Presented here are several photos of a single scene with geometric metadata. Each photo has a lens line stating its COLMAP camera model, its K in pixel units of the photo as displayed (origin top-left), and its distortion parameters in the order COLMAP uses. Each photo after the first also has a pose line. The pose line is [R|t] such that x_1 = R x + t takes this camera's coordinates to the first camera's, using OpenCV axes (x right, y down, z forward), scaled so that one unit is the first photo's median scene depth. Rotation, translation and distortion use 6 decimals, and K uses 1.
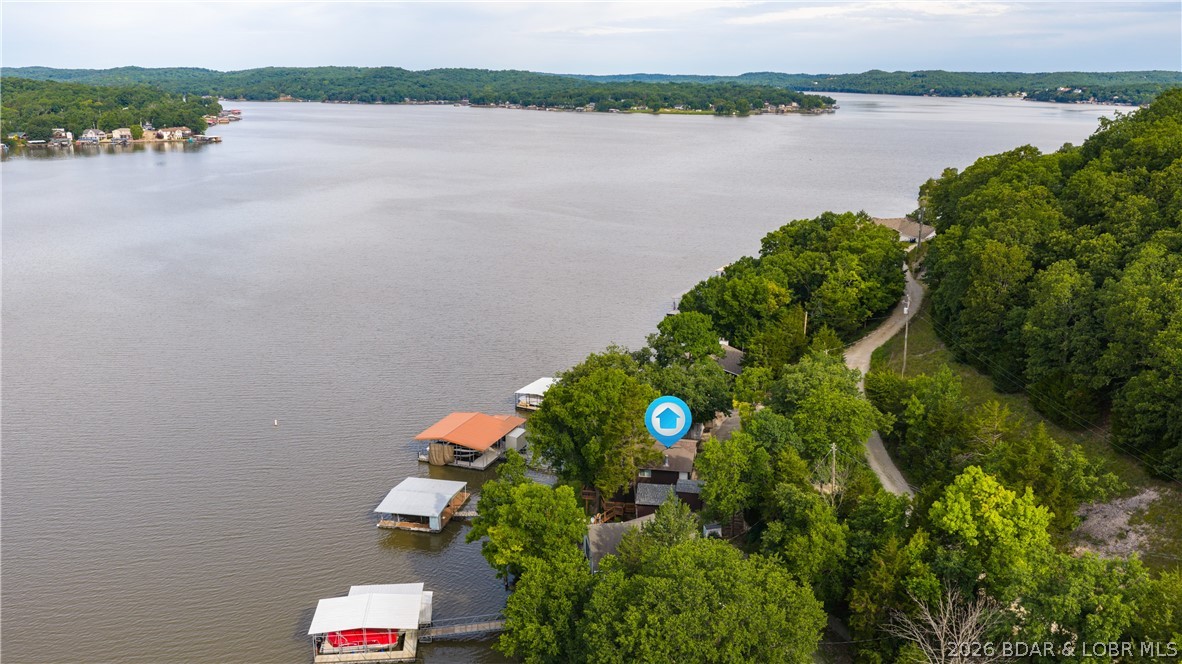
lens RADIAL K [[980.5, 0, 588.4], [0, 980.5, 329.9], [0, 0, 1]] dist [0.027307, -0.059929]
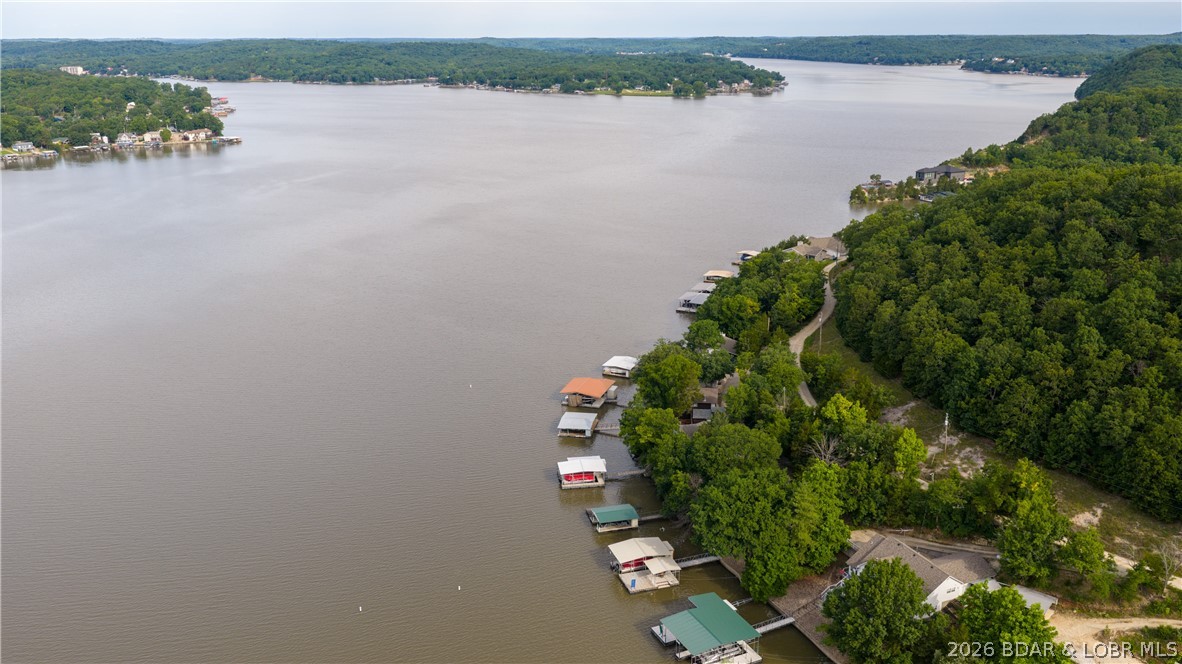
lens RADIAL K [[980.5, 0, 587.8], [0, 980.5, 333.4], [0, 0, 1]] dist [0.027307, -0.059929]
pose [[0.998723, -0.022798, 0.045090, -0.036356], [0.020892, 0.998886, 0.042313, -0.013639], [-0.046005, -0.041317, 0.998086, -0.148414]]
